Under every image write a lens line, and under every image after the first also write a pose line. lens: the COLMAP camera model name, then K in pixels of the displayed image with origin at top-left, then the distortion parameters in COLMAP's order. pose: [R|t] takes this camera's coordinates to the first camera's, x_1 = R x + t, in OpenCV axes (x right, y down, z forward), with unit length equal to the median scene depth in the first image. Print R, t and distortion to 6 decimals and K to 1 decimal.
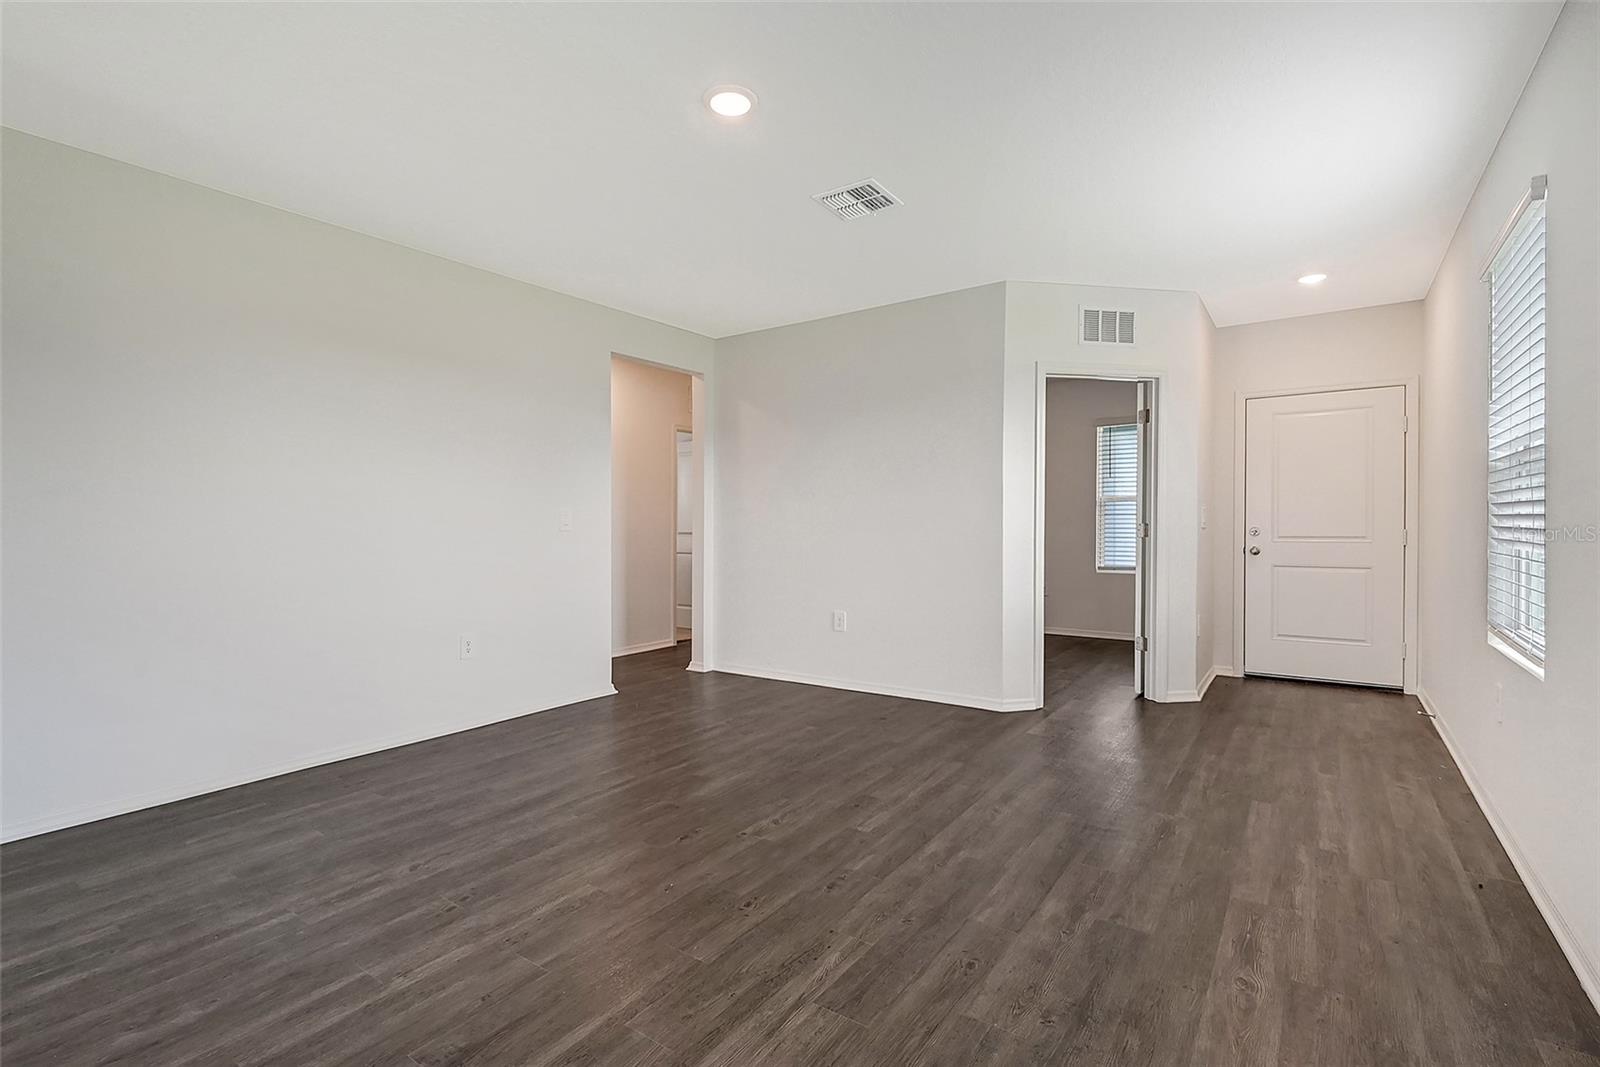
lens RADIAL K [[718.3, 0, 801.3], [0, 718.3, 532.6], [0, 0, 1]] dist [-0.000689, -0.001018]
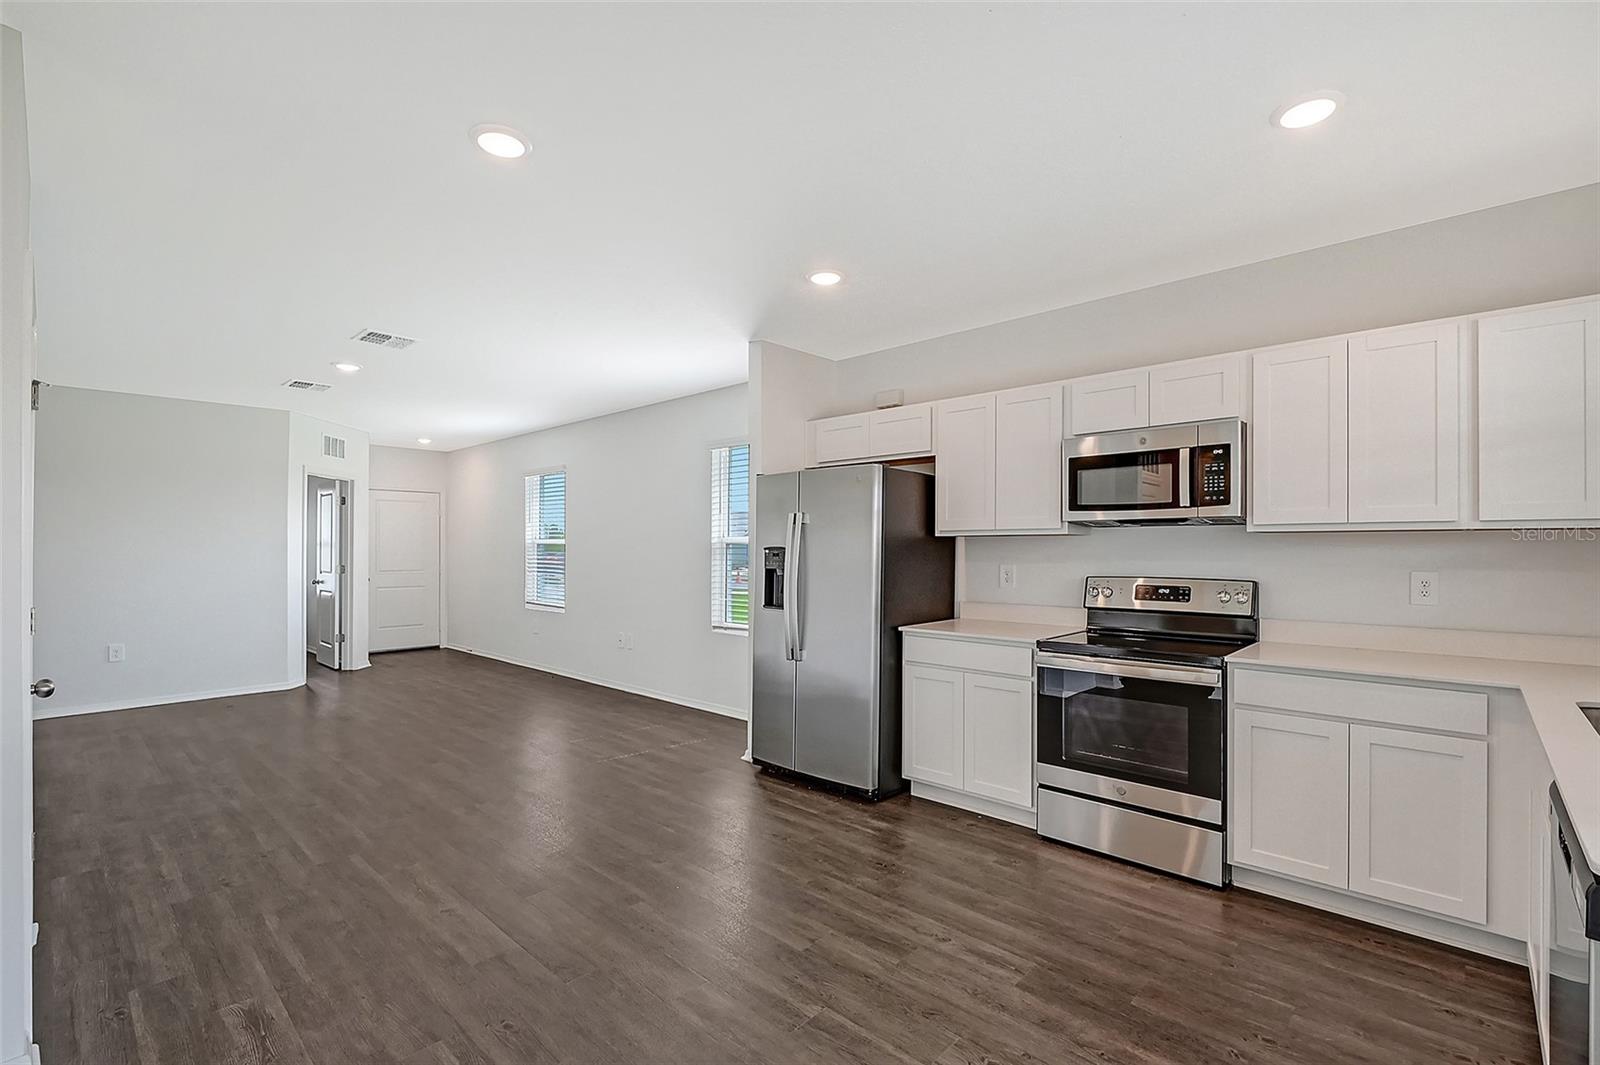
lens RADIAL K [[718.3, 0, 807.5], [0, 718.3, 553.9], [0, 0, 1]] dist [-0.000689, -0.001018]
pose [[0.130516, -0.001029, 0.991446, -1.088040], [0.012881, 0.999917, -0.000658, -0.024902], [-0.991362, 0.012857, 0.130519, -0.304764]]
